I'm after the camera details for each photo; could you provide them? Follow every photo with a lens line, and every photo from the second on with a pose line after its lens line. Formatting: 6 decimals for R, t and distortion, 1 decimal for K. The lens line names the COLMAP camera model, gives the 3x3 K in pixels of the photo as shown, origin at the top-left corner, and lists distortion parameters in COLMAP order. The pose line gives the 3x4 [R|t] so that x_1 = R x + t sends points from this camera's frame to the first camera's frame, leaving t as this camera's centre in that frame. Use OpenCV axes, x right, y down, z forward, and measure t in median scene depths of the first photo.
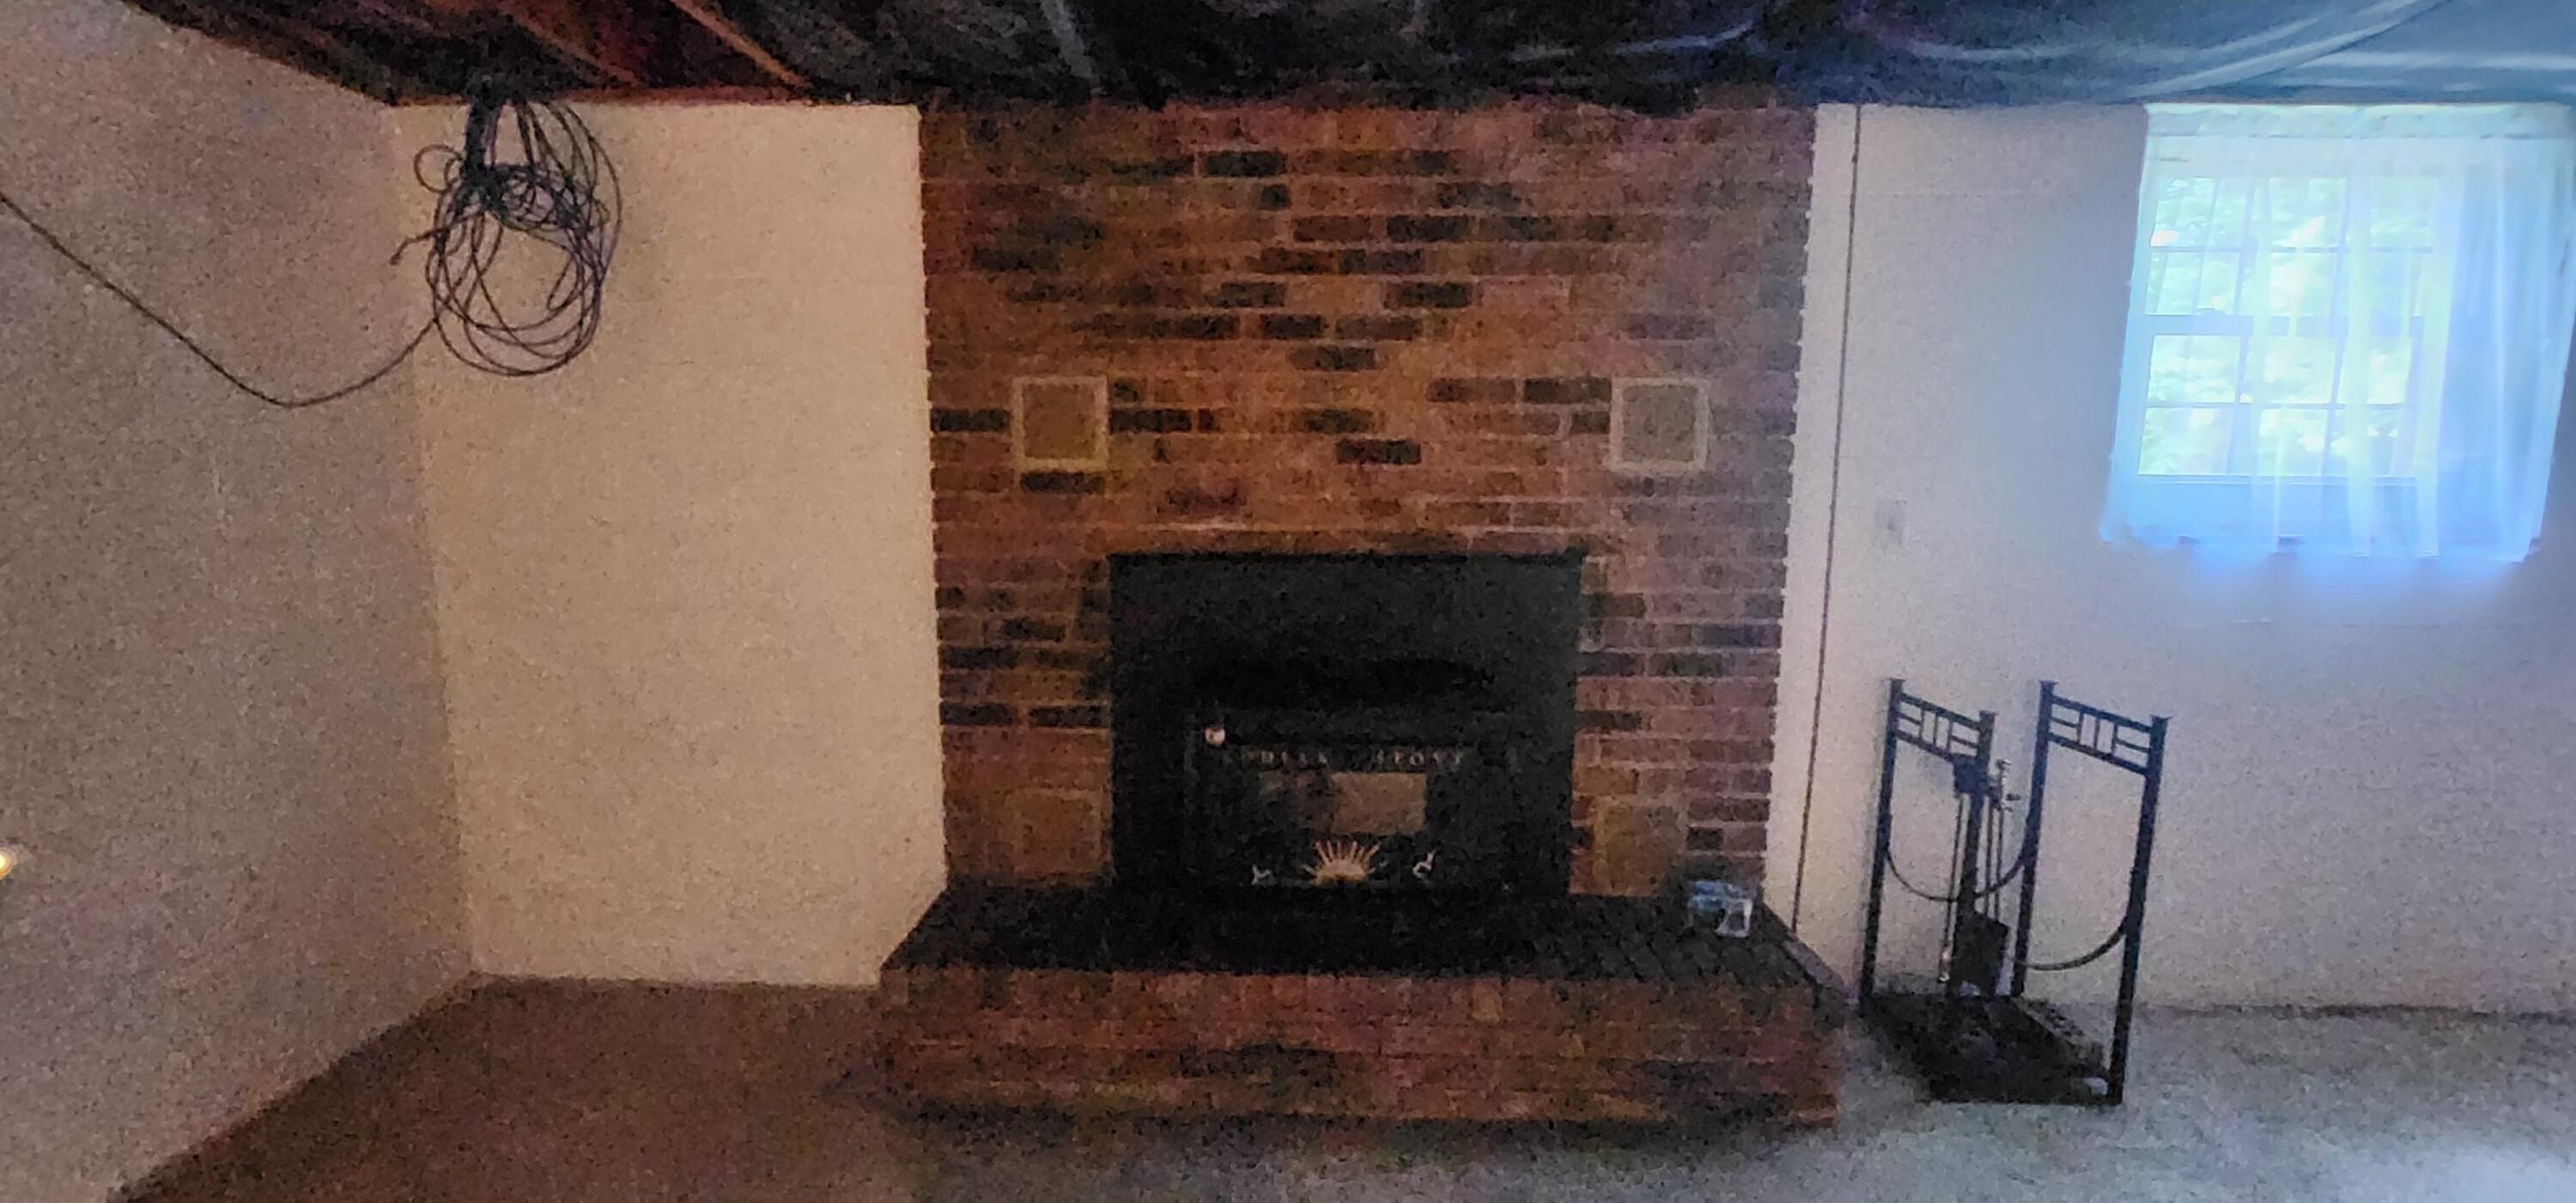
lens RADIAL K [[1131.5, 0, 1285.7], [0, 1131.5, 631.5], [0, 0, 1]] dist [-0.001783, -0.000012]
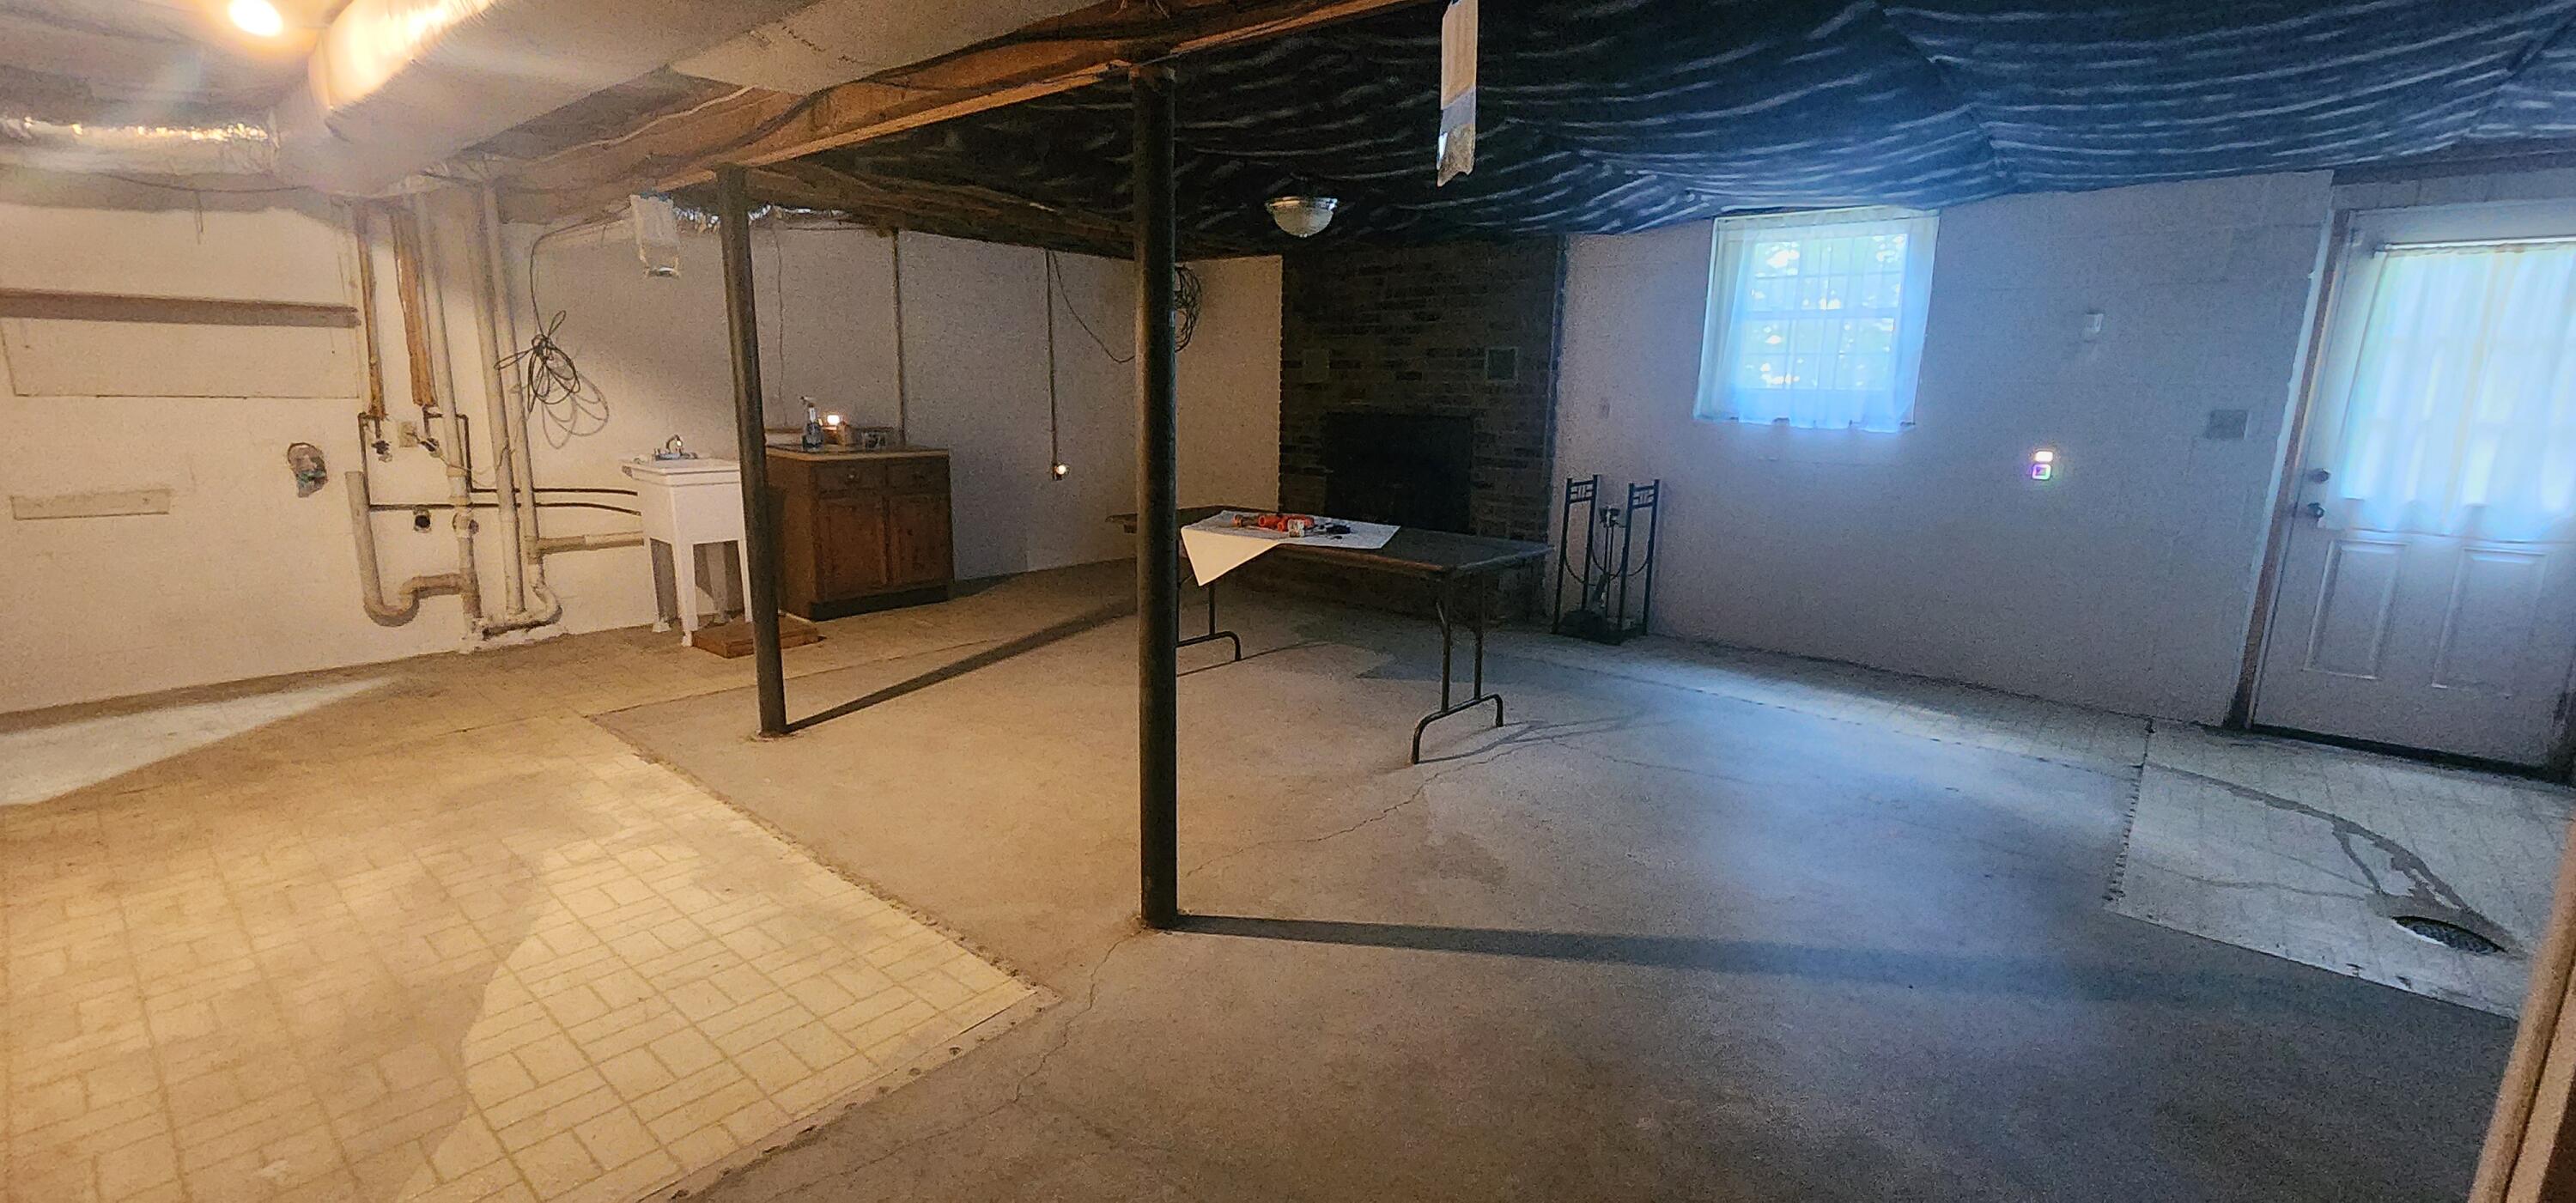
lens RADIAL K [[1064.4, 0, 1281.4], [0, 1064.4, 602.0], [0, 0, 1]] dist [-0.001082, 0.000855]
pose [[0.780775, 0.131388, -0.610841, 1.450660], [-0.094101, 0.991216, 0.092925, 0.164561], [0.617685, -0.015073, 0.786281, -1.165726]]
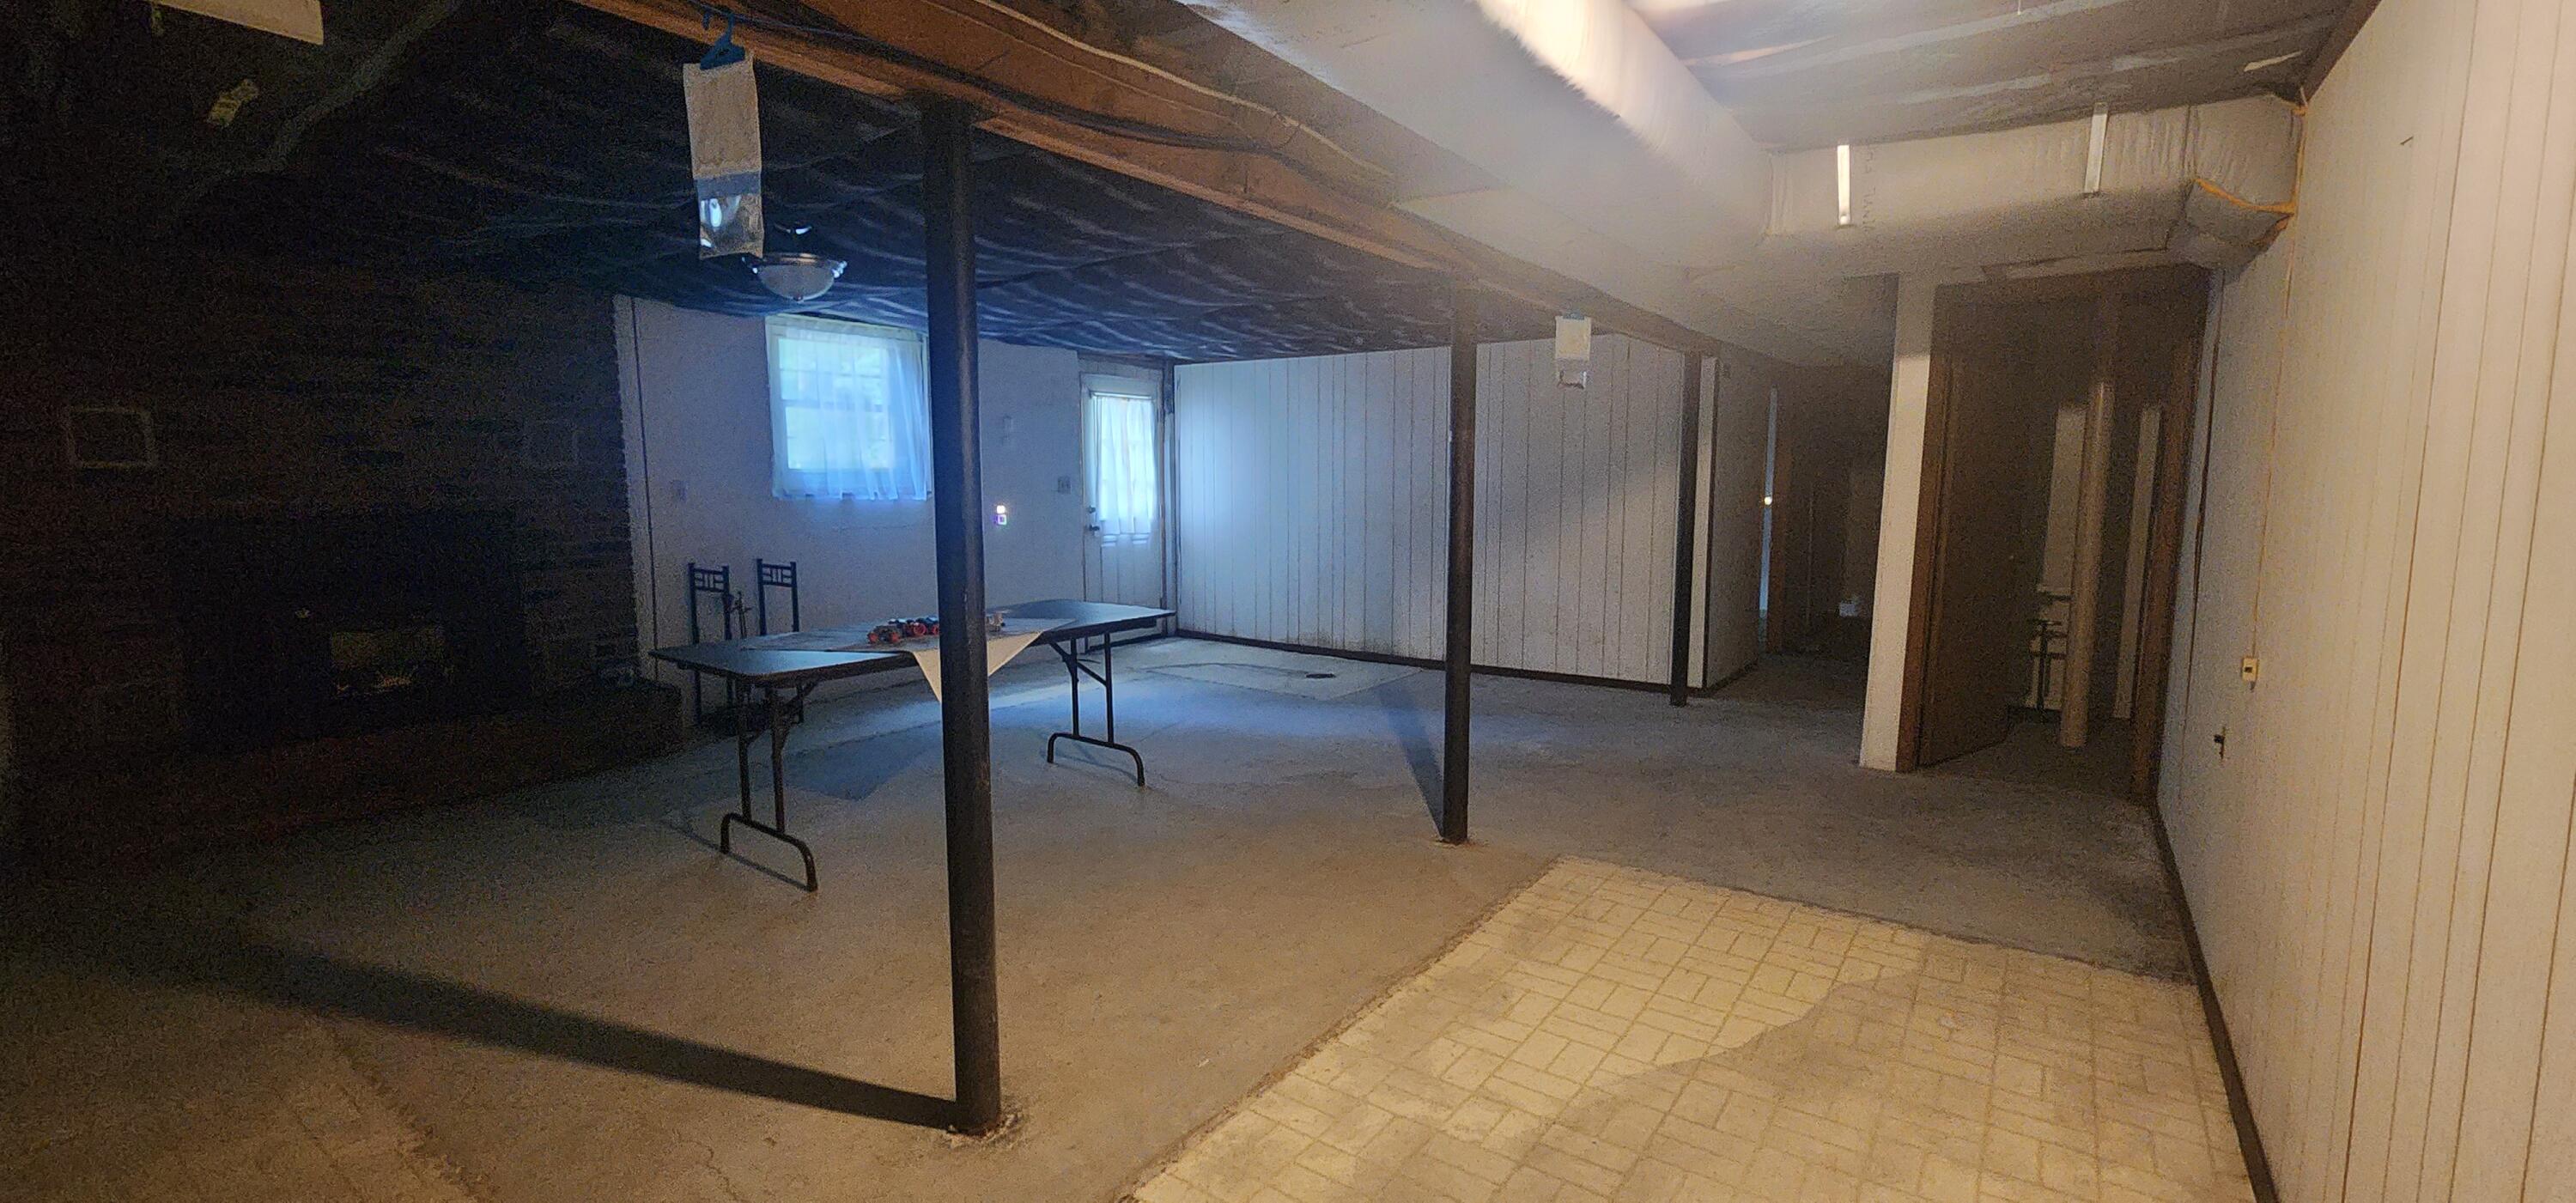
lens RADIAL K [[1064.4, 0, 1281.4], [0, 1064.4, 602.0], [0, 0, 1]] dist [-0.001082, 0.000855]
pose [[0.569814, -0.108706, 0.814552, -0.497209], [0.111029, 0.992307, 0.054759, 0.134896], [-0.814239, 0.059237, 0.577500, -1.124200]]
